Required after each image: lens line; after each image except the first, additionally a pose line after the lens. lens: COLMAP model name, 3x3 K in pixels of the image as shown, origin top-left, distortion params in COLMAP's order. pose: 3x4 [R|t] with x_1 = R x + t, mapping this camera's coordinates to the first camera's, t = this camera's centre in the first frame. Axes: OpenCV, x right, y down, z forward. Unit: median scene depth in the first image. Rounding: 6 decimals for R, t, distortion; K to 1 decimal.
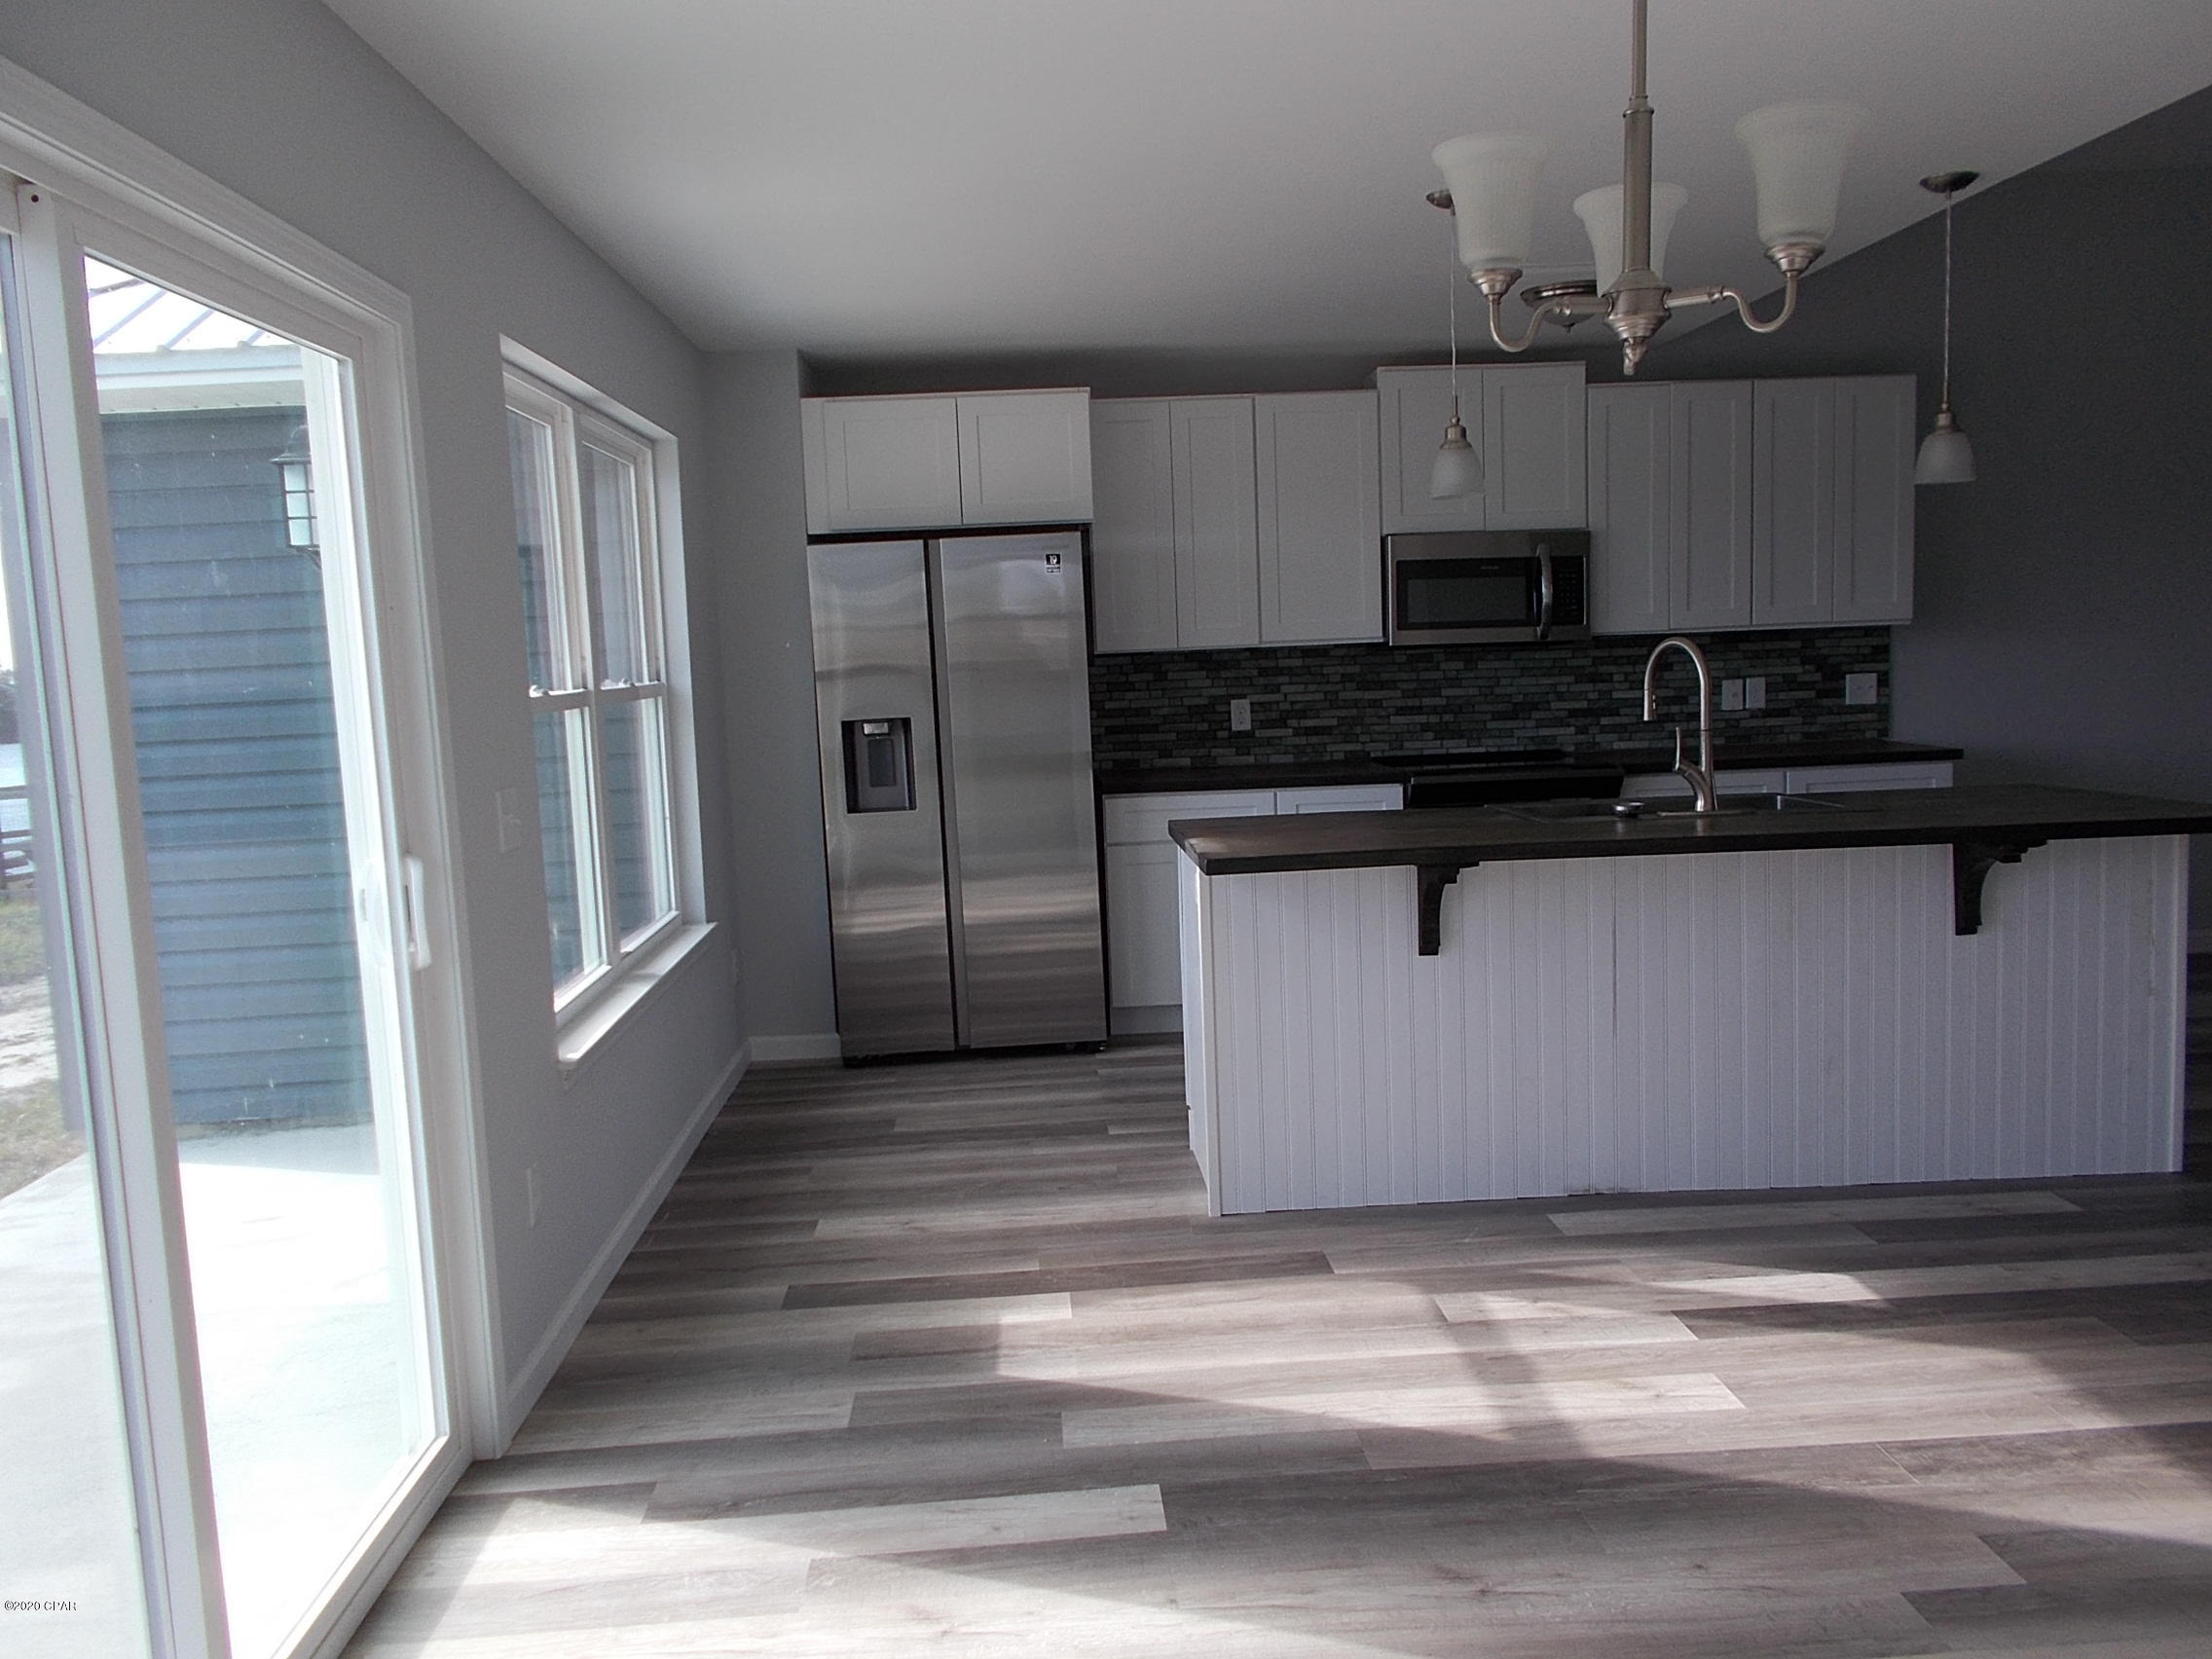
lens RADIAL K [[1760.0, 0, 1106.0], [0, 1760.0, 829.5], [0, 0, 1]] dist [0.011889, -0.000101]
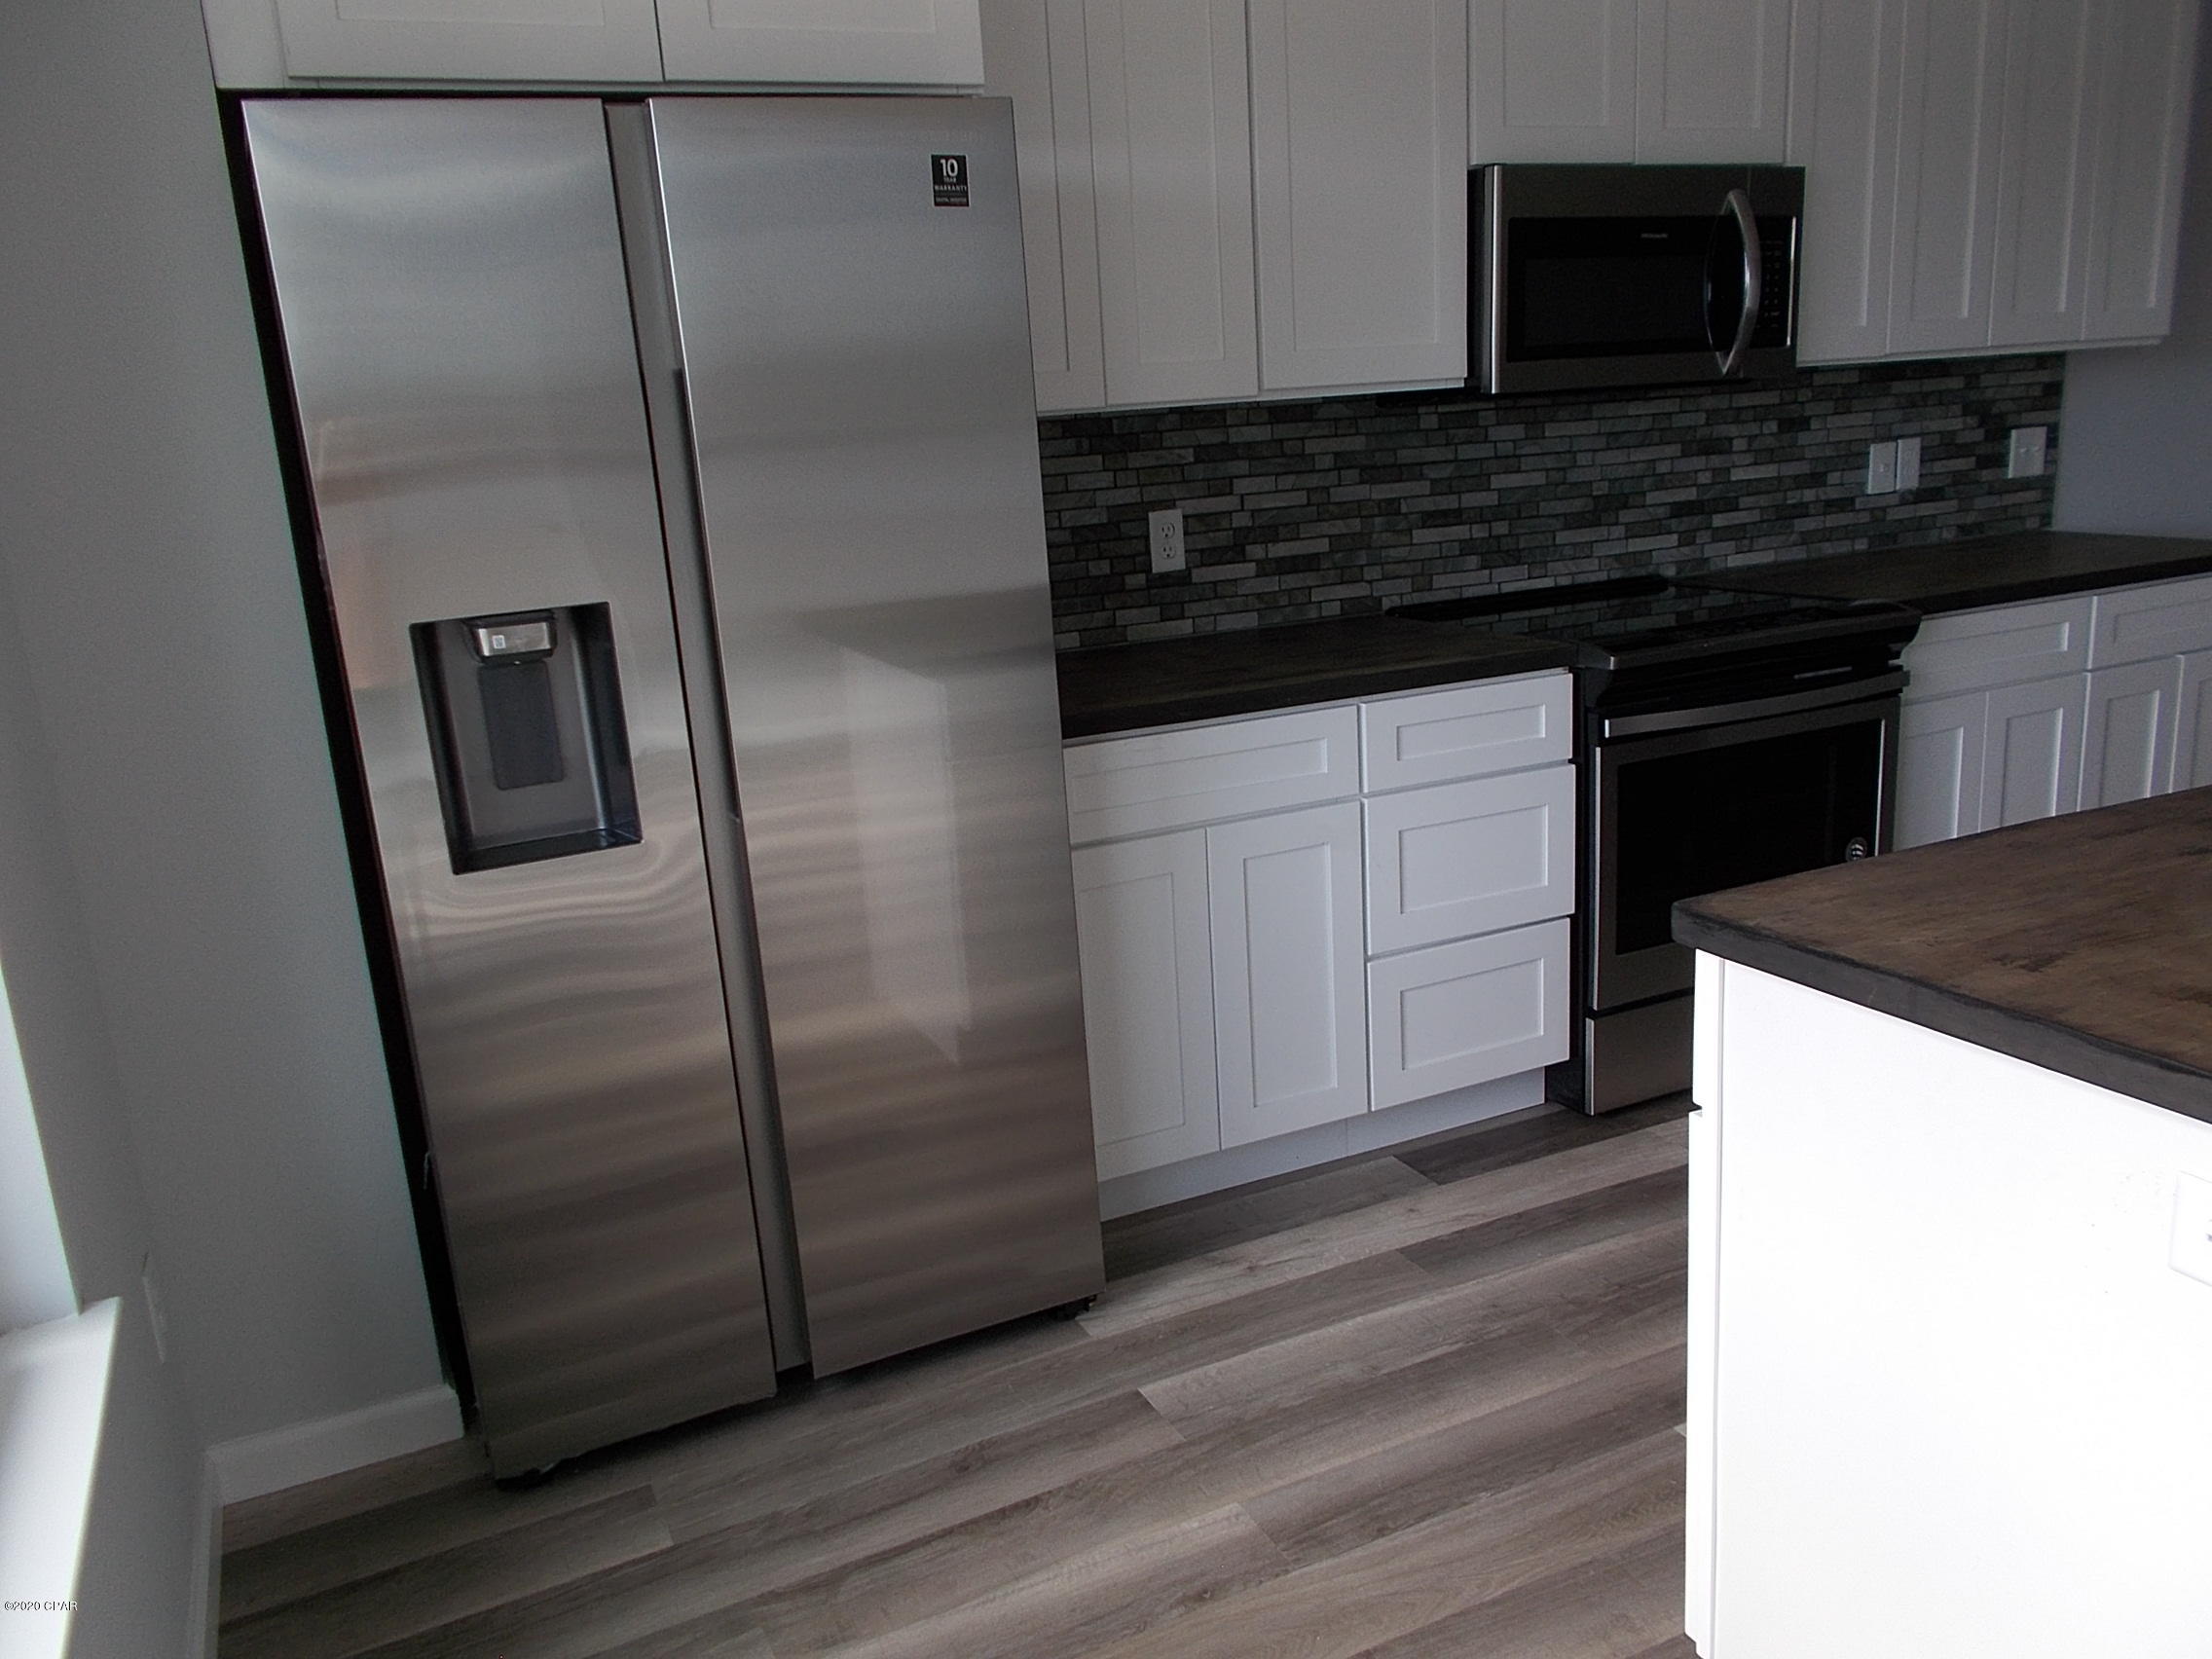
lens RADIAL K [[1760.0, 0, 1106.0], [0, 1760.0, 829.5], [0, 0, 1]] dist [0.011889, -0.000101]
pose [[0.925217, -0.107586, 0.363865, -0.133544], [0.062720, 0.989132, 0.132983, -0.051129], [-0.374218, -0.100216, 0.921910, 0.525355]]
